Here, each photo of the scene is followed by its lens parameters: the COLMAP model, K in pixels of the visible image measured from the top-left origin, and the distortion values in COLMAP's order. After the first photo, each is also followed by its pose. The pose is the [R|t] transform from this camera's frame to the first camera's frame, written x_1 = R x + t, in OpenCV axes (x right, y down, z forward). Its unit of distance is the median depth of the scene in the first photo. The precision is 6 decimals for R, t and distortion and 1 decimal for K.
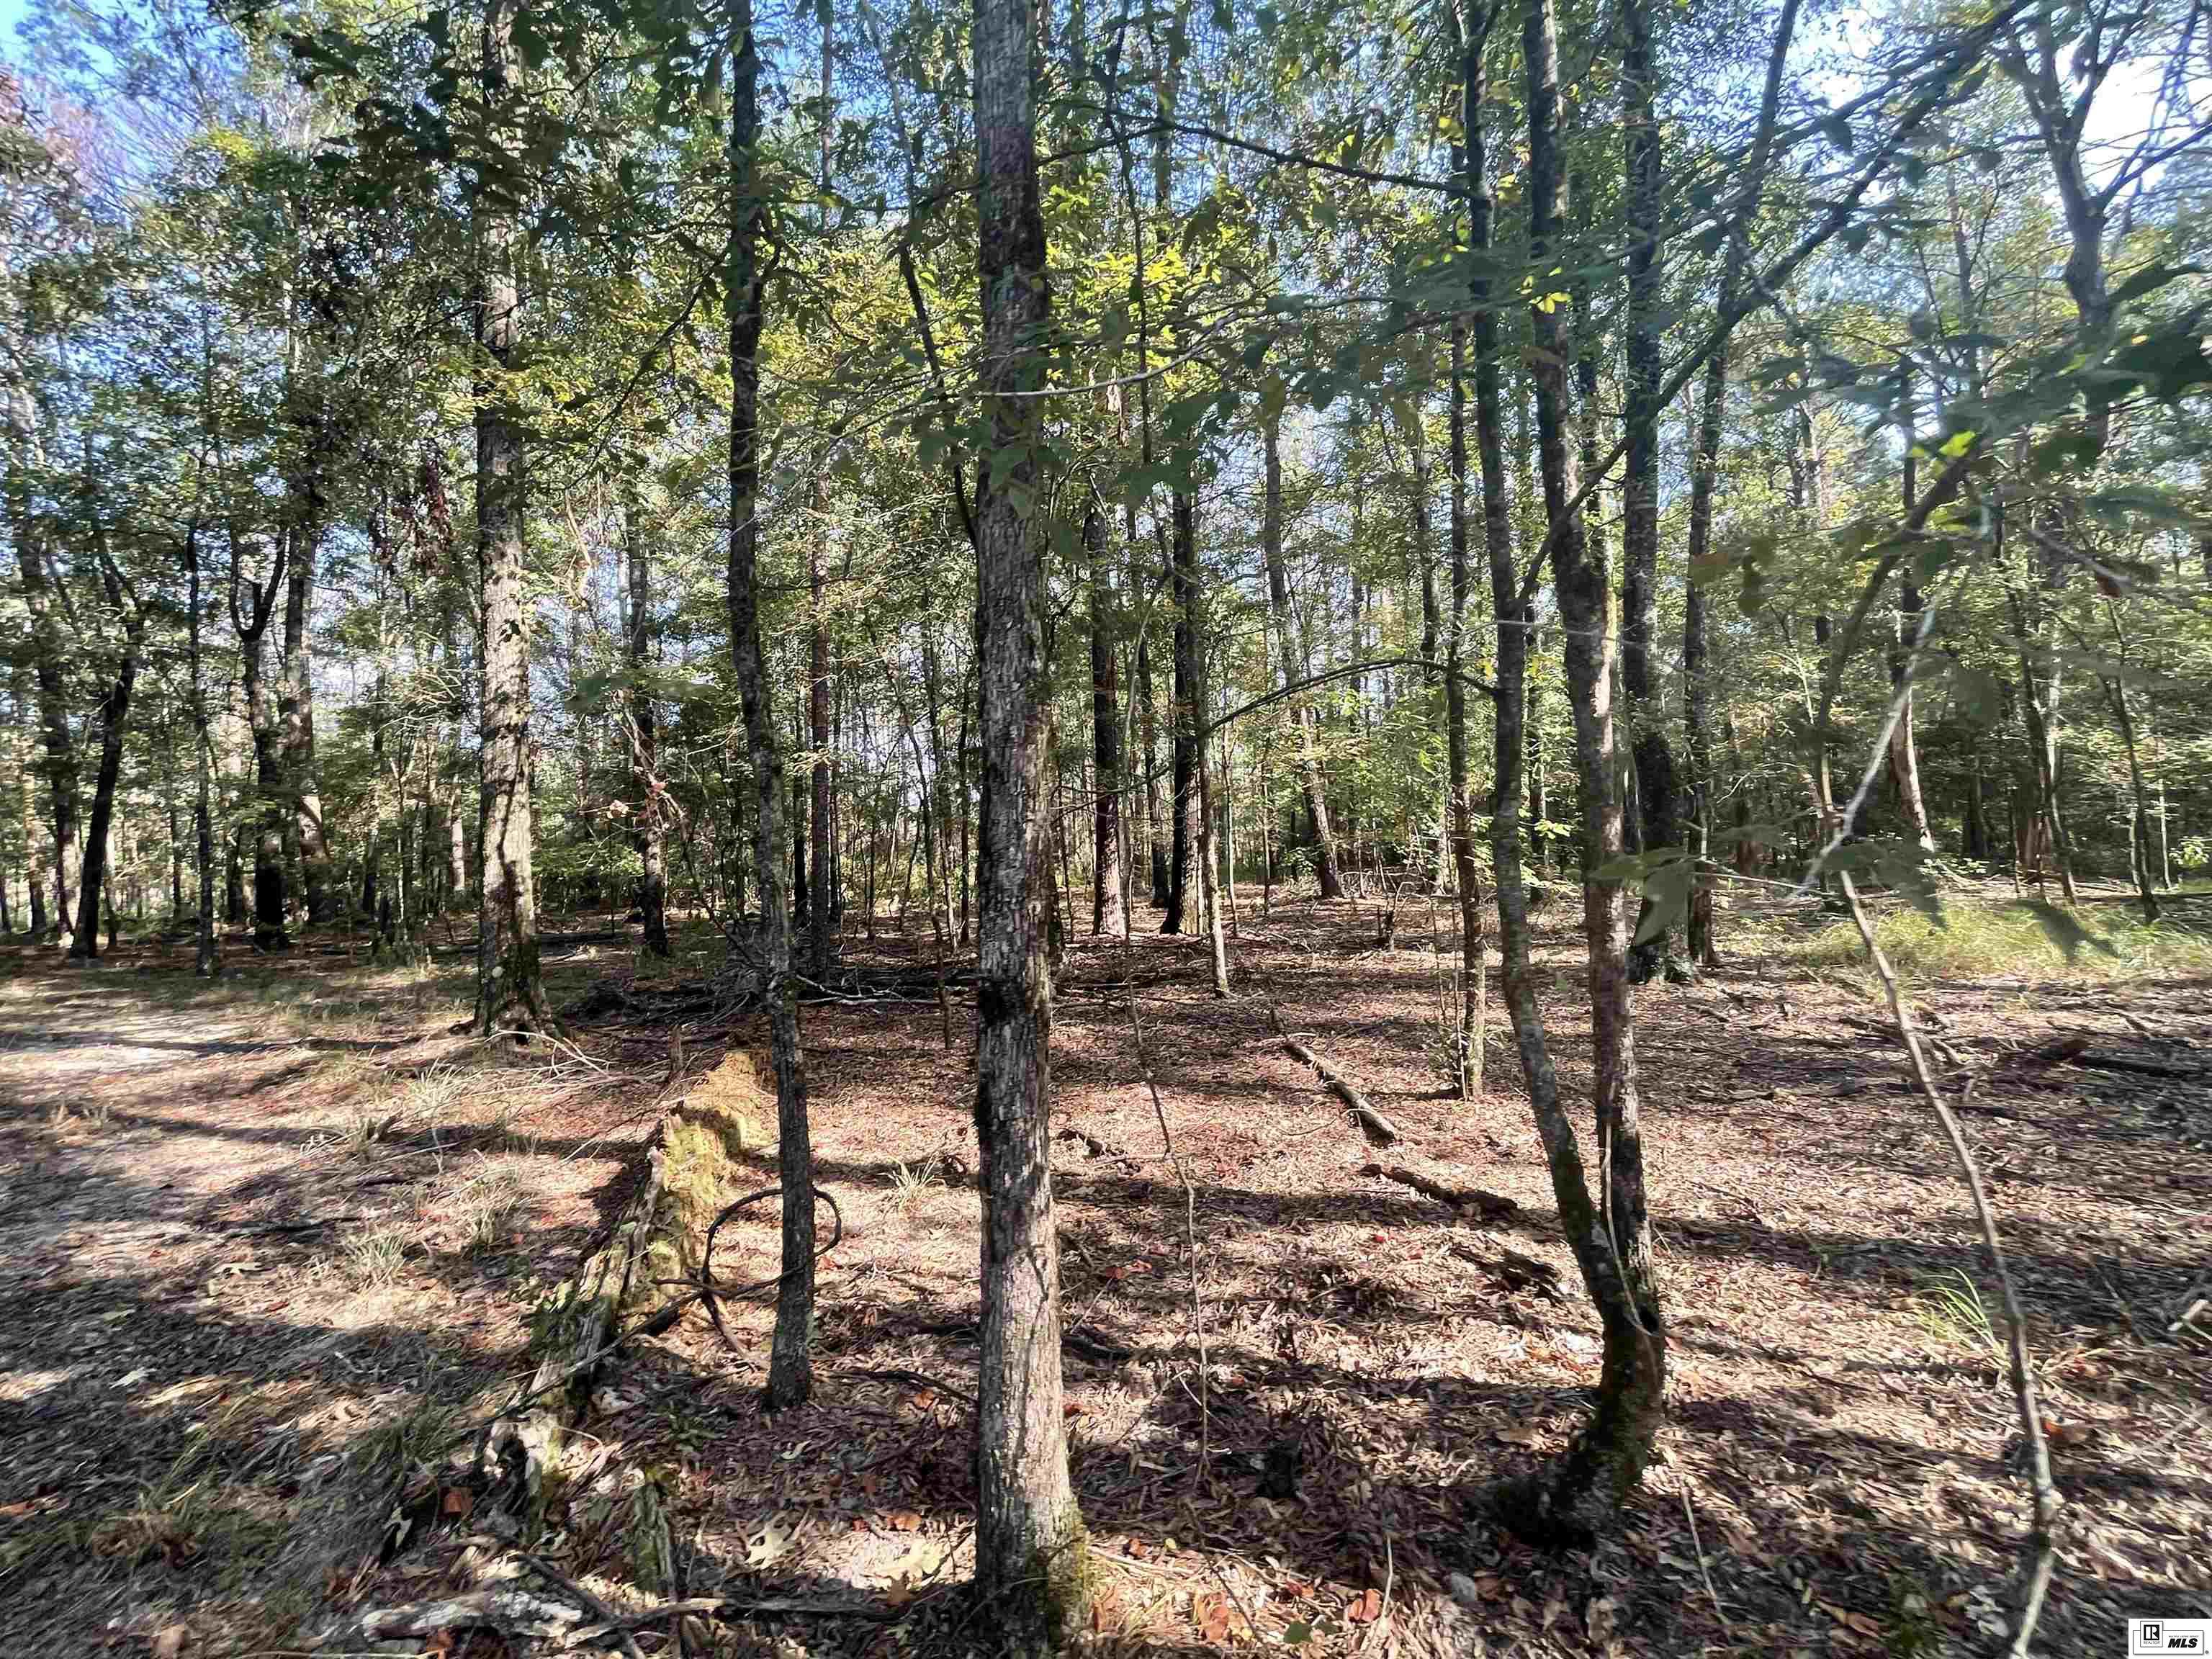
lens RADIAL K [[920.8, 0, 1106.0], [0, 920.8, 829.5], [0, 0, 1]] dist [0.009440, -0.000028]
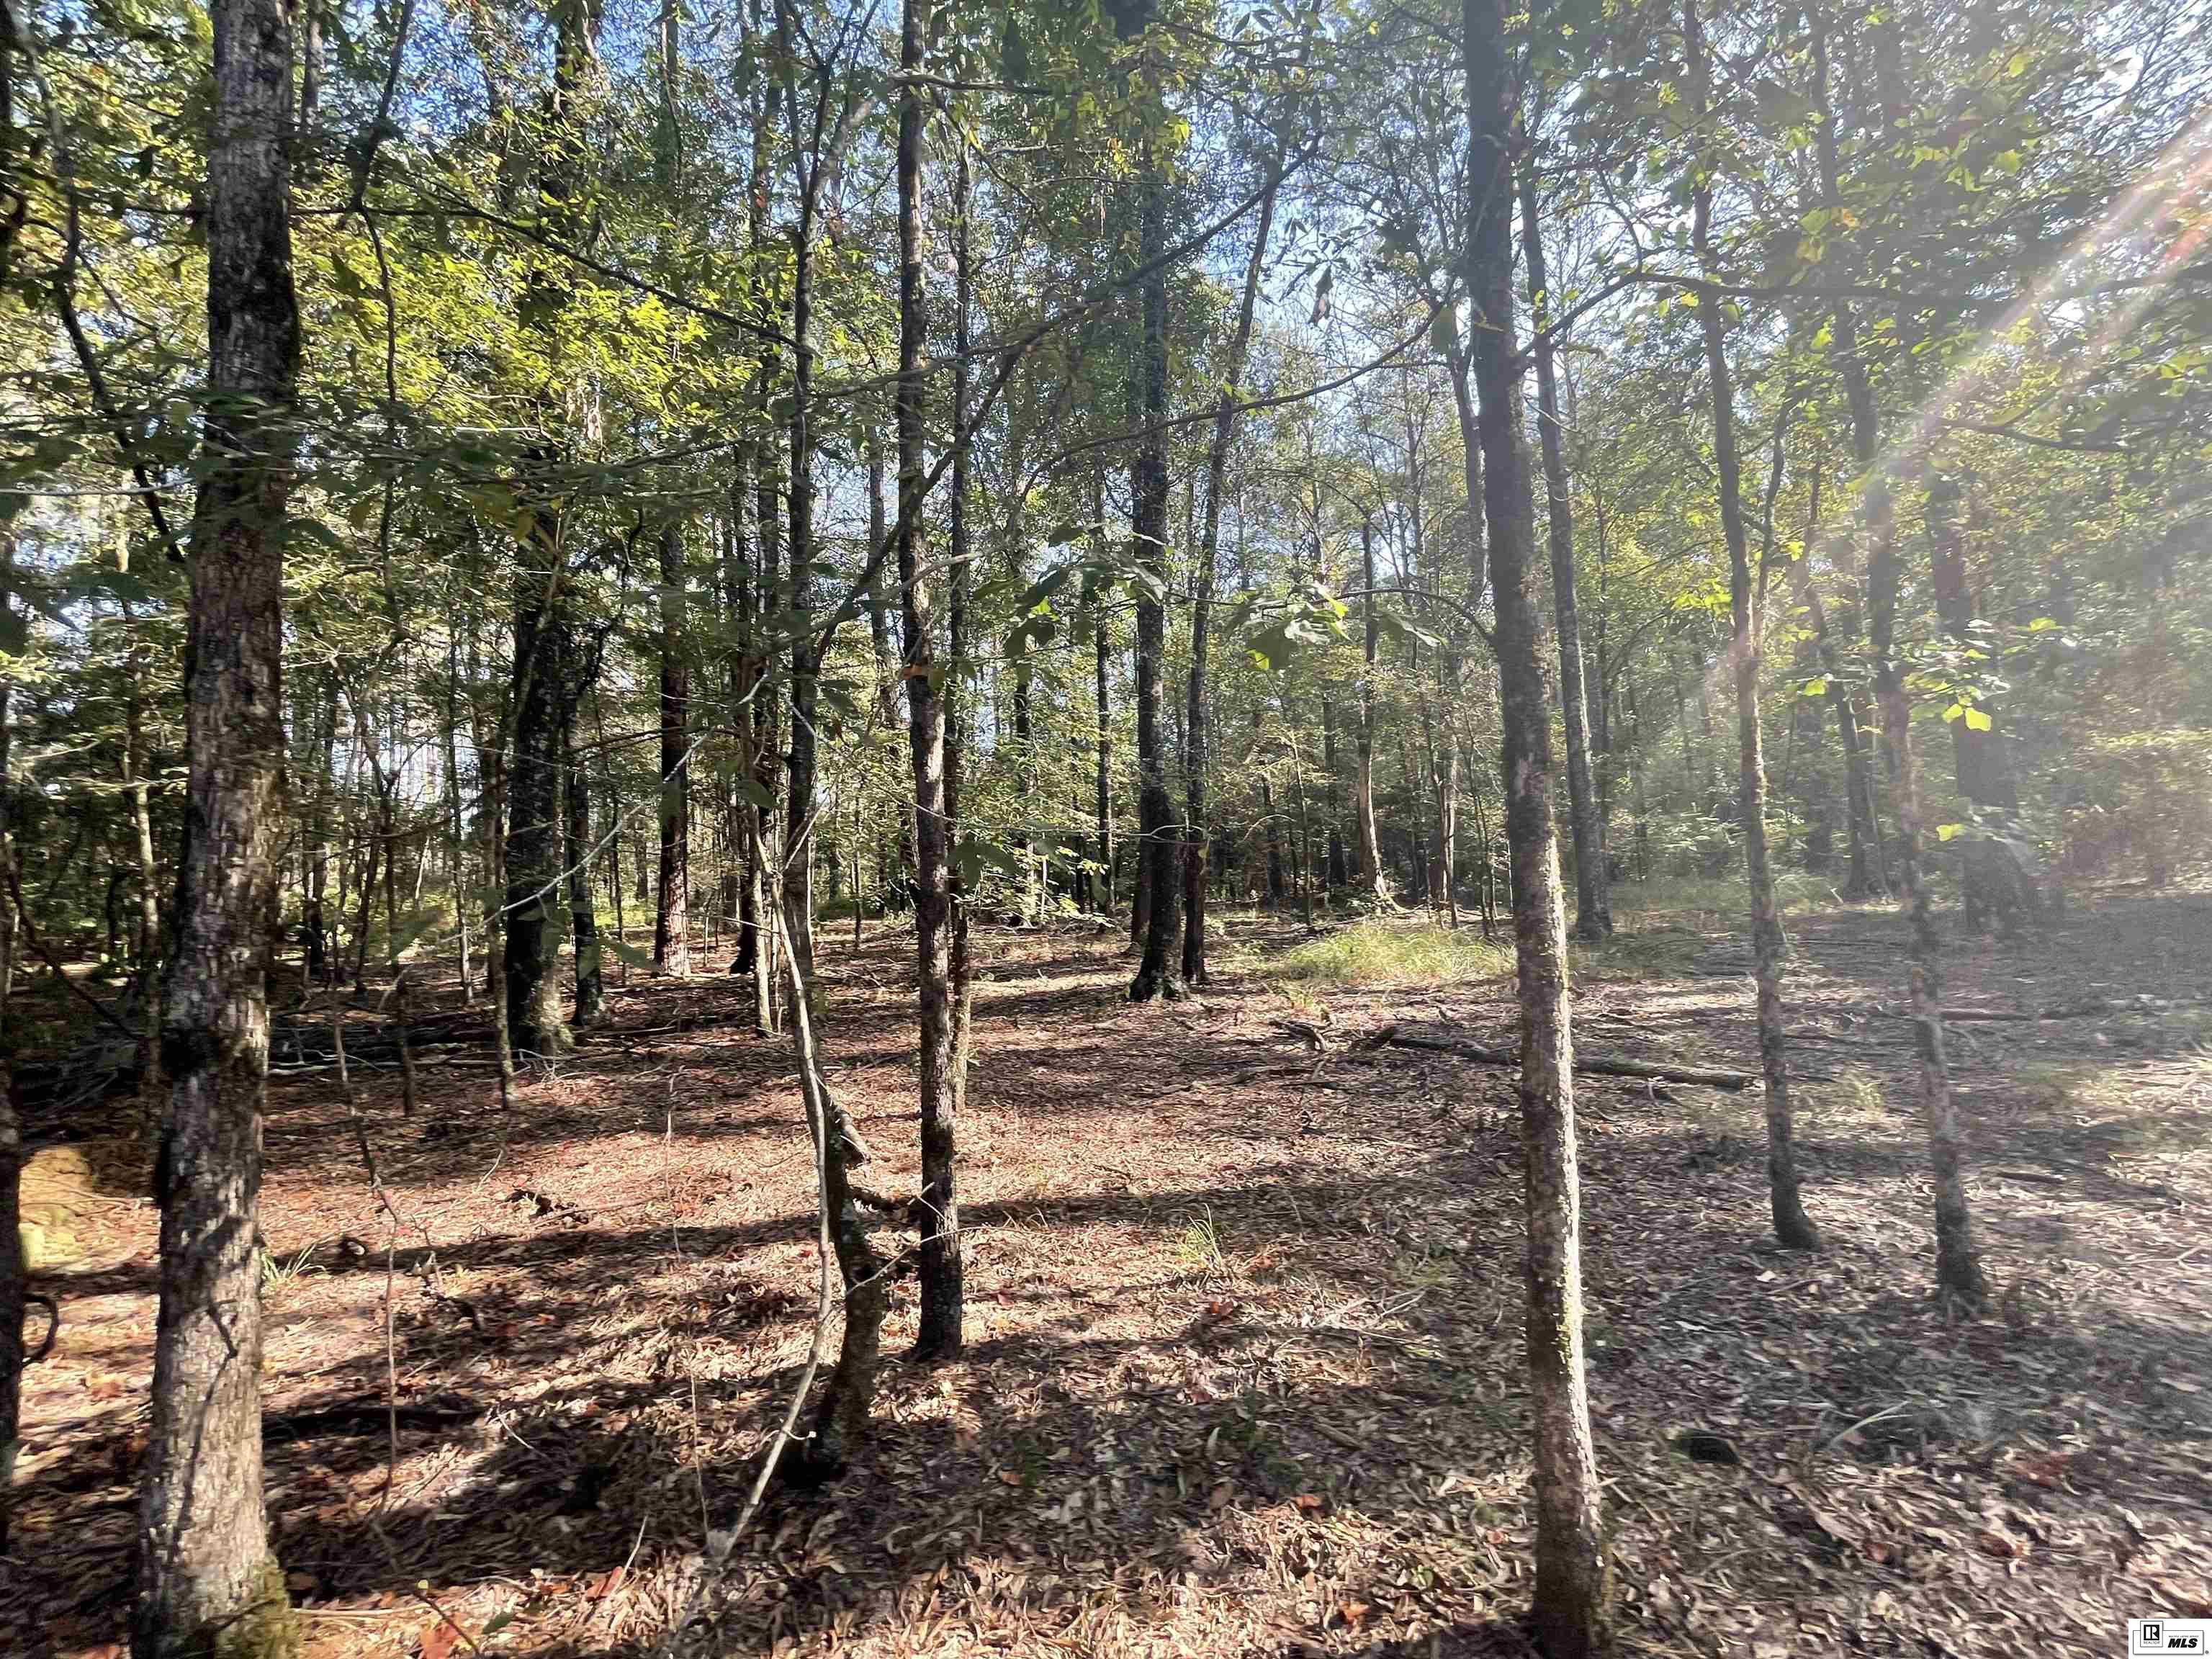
lens RADIAL K [[915.1, 0, 1096.0], [0, 915.1, 829.3], [0, 0, 1]] dist [0.001233, 0.002336]
pose [[0.920855, 0.025406, 0.389076, 0.177212], [-0.010391, 0.999119, -0.040649, -0.008515], [-0.389766, 0.033390, 0.920308, -0.125397]]
